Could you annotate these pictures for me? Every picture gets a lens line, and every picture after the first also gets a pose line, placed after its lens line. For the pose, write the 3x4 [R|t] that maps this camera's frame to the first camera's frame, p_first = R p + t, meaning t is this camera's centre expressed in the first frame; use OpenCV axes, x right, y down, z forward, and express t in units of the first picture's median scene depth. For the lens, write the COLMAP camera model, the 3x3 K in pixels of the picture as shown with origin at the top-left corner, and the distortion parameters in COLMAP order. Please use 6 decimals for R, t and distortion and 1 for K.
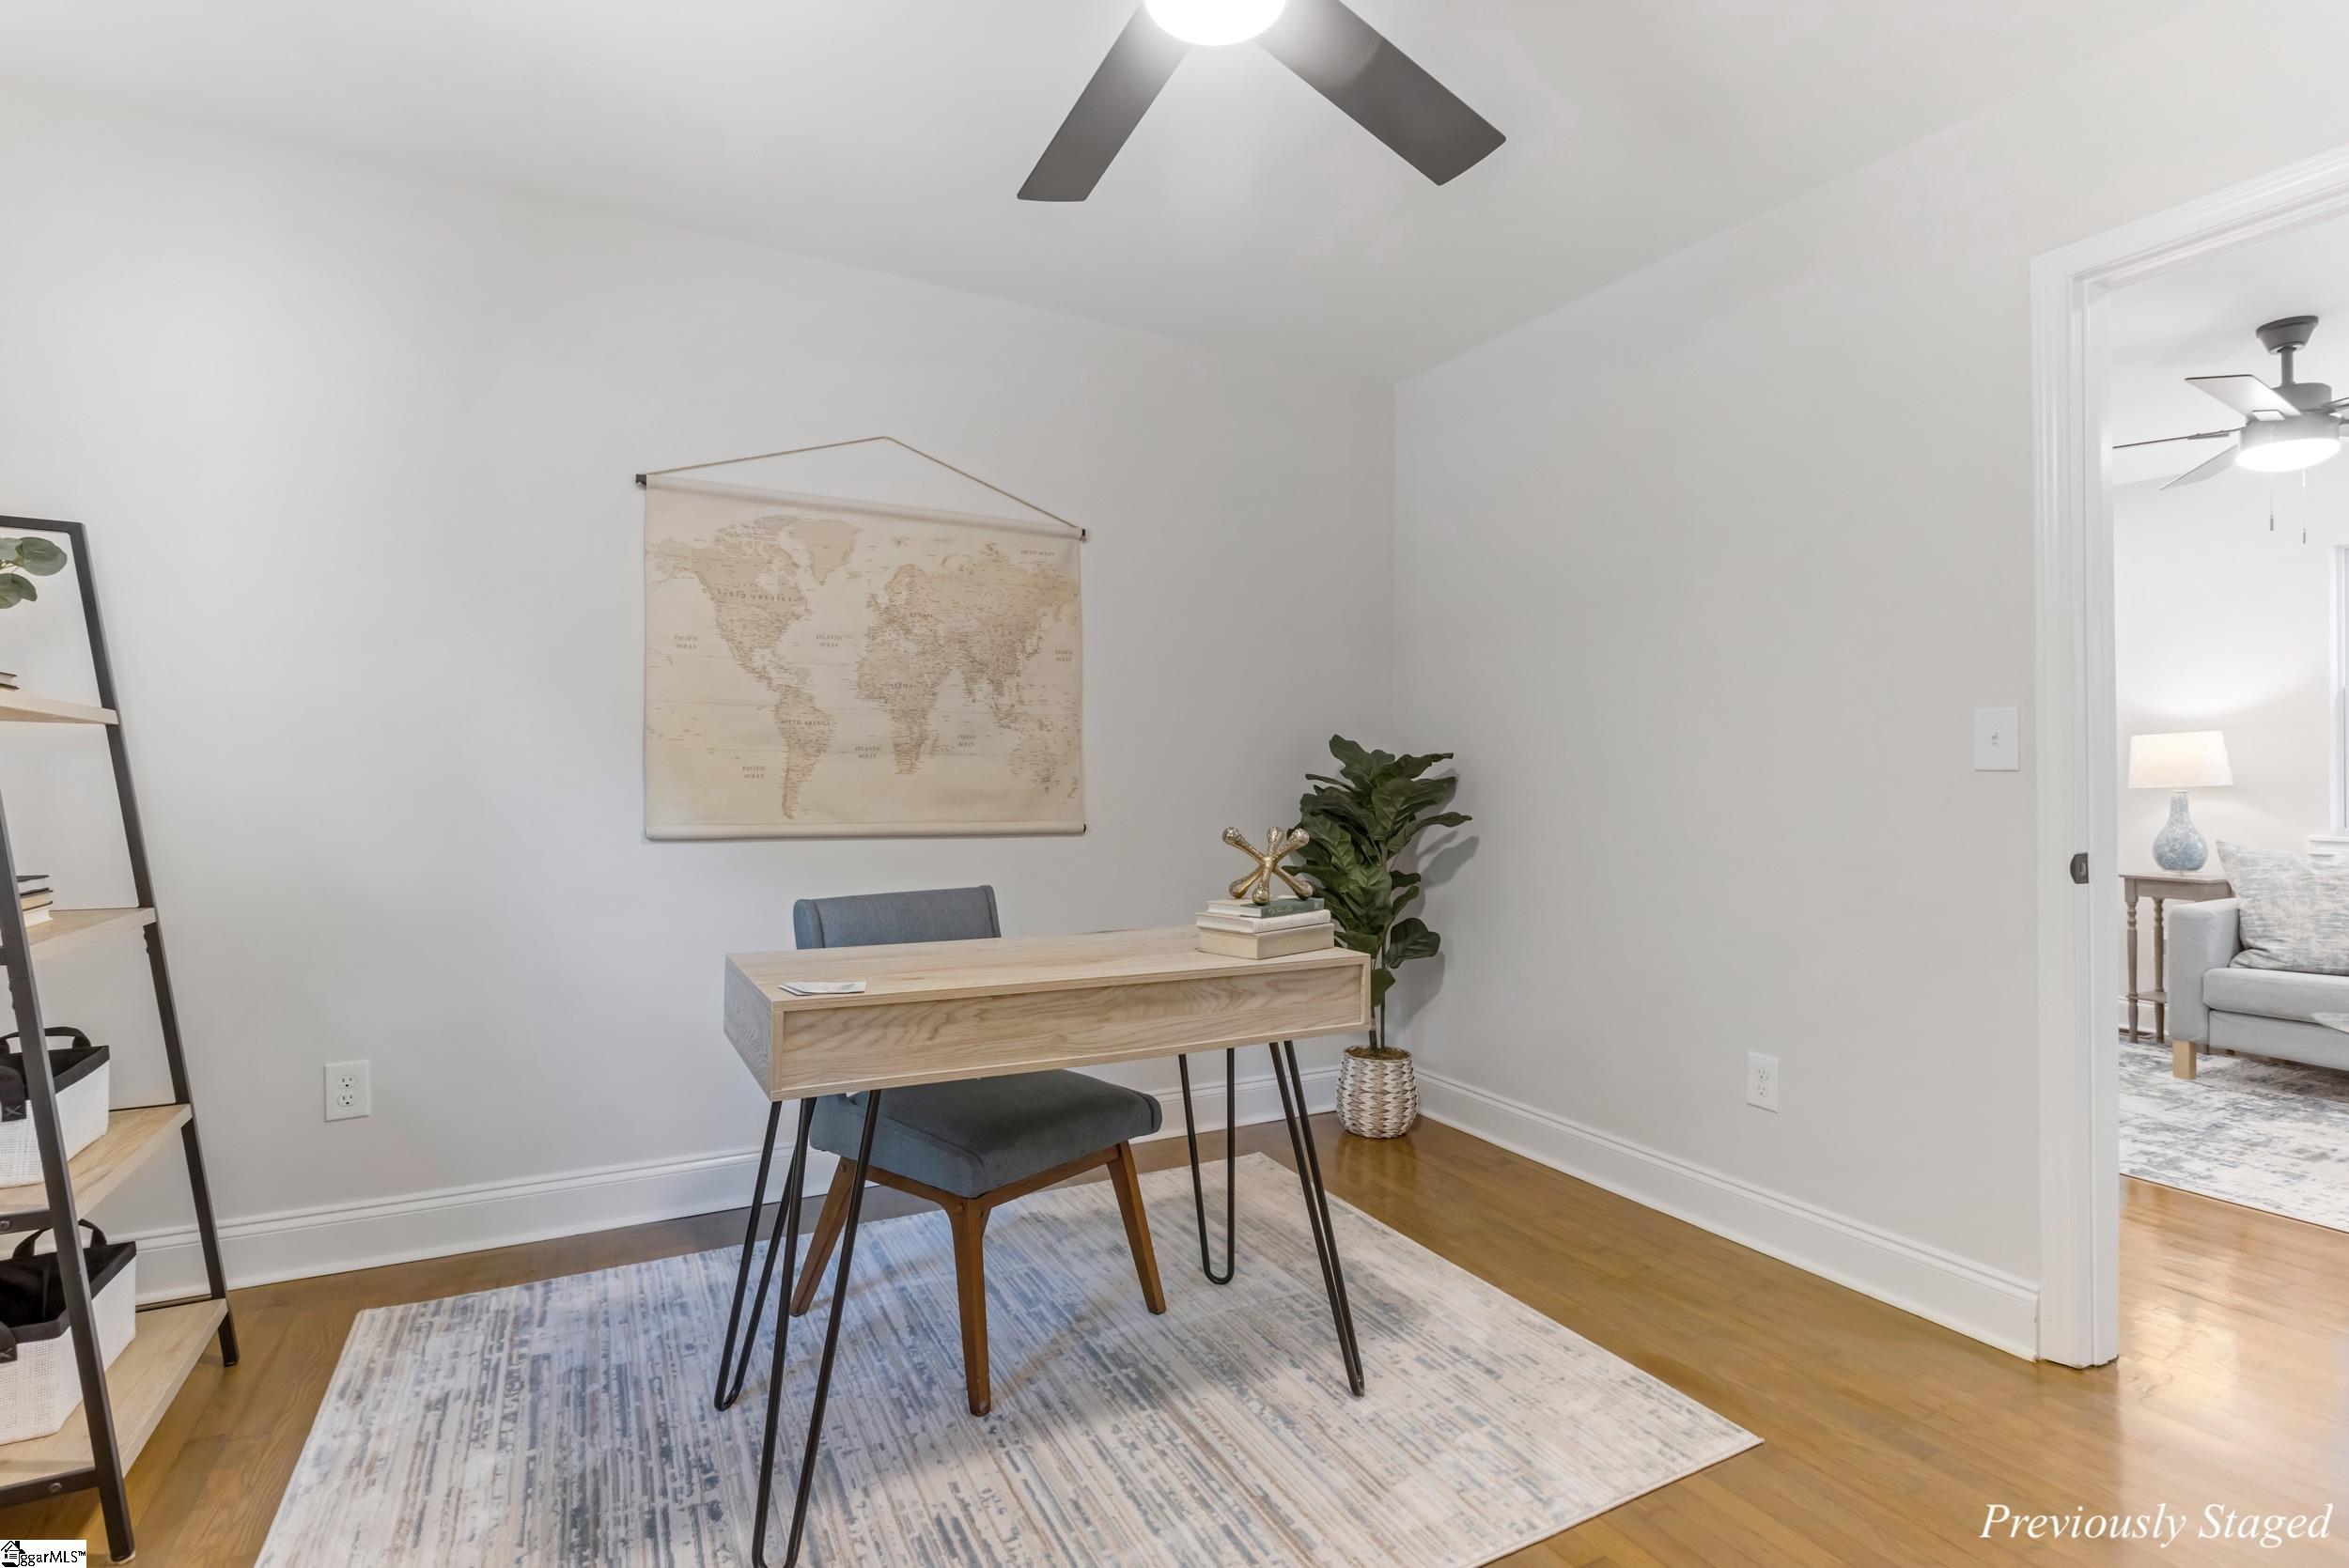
lens RADIAL K [[1106.4, 0, 1176.0], [0, 1106.4, 766.1], [0, 0, 1]] dist [0.001680, 0.000479]
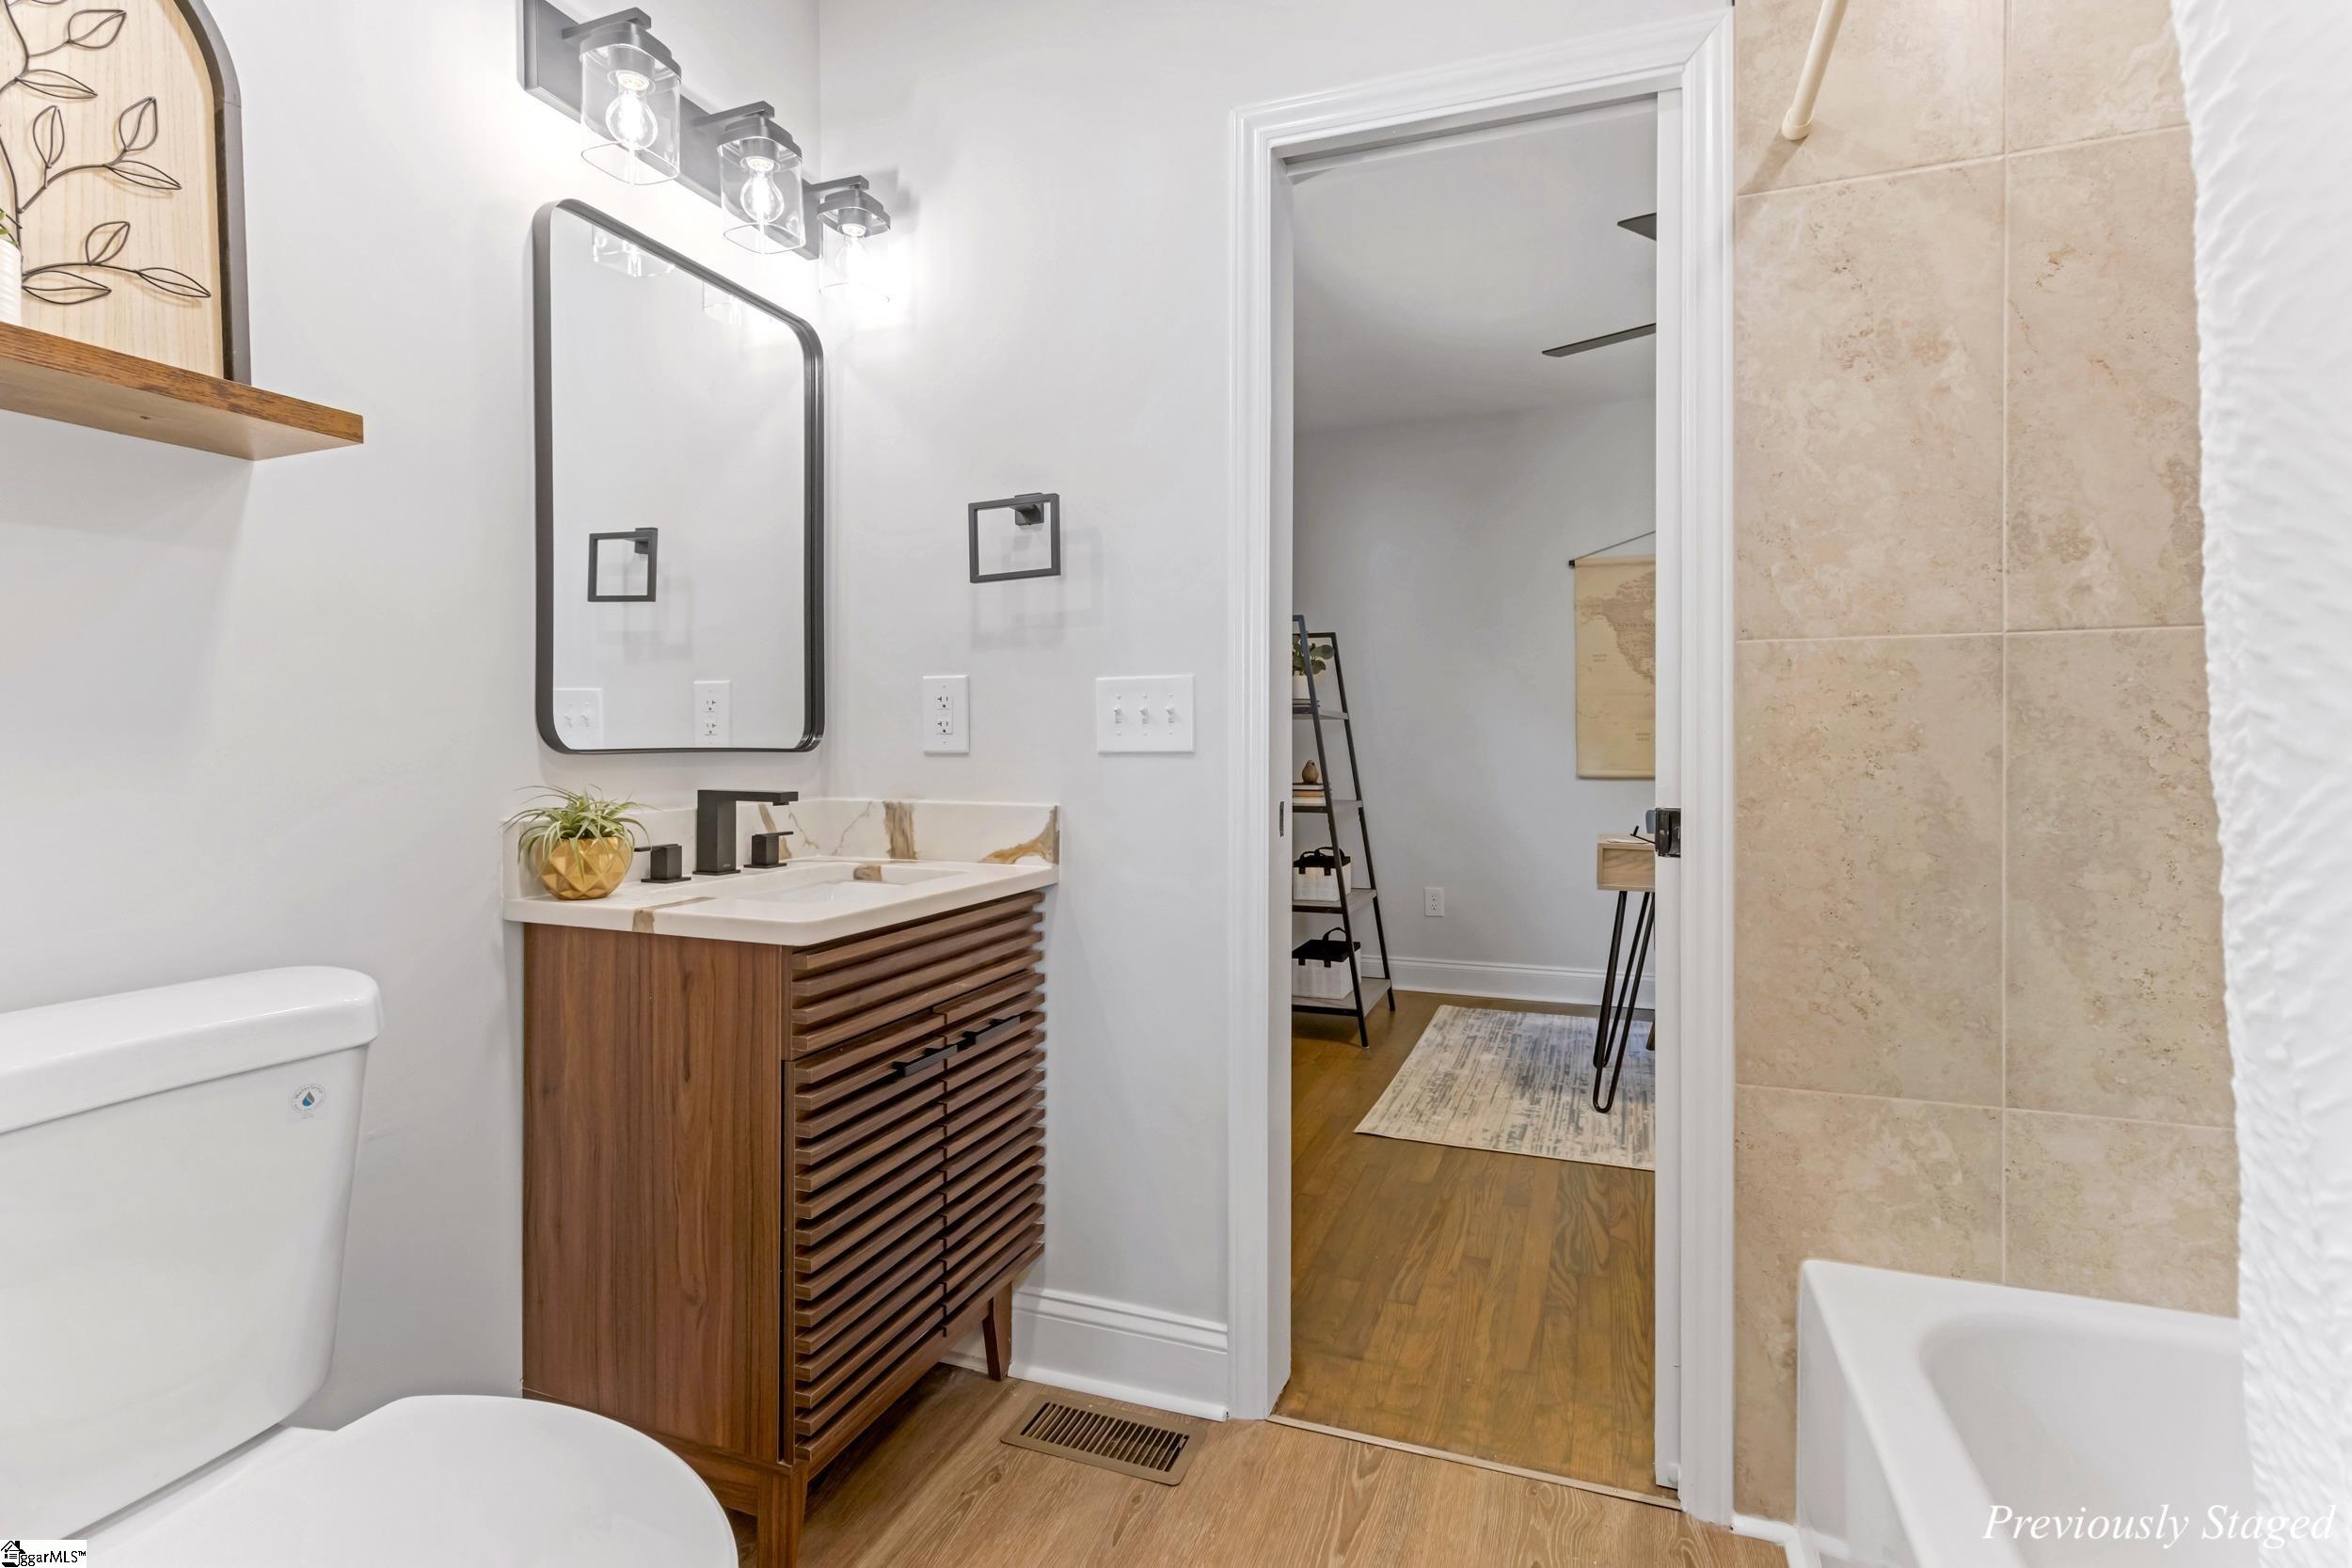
lens RADIAL K [[1132.6, 0, 1165.7], [0, 1132.6, 744.7], [0, 0, 1]] dist [-0.002229, 0.000464]
pose [[0.645360, -0.009255, -0.763822, 0.569547], [0.016850, 0.999856, 0.002122, 0.002700], [0.763692, -0.014240, 0.645423, -0.774589]]
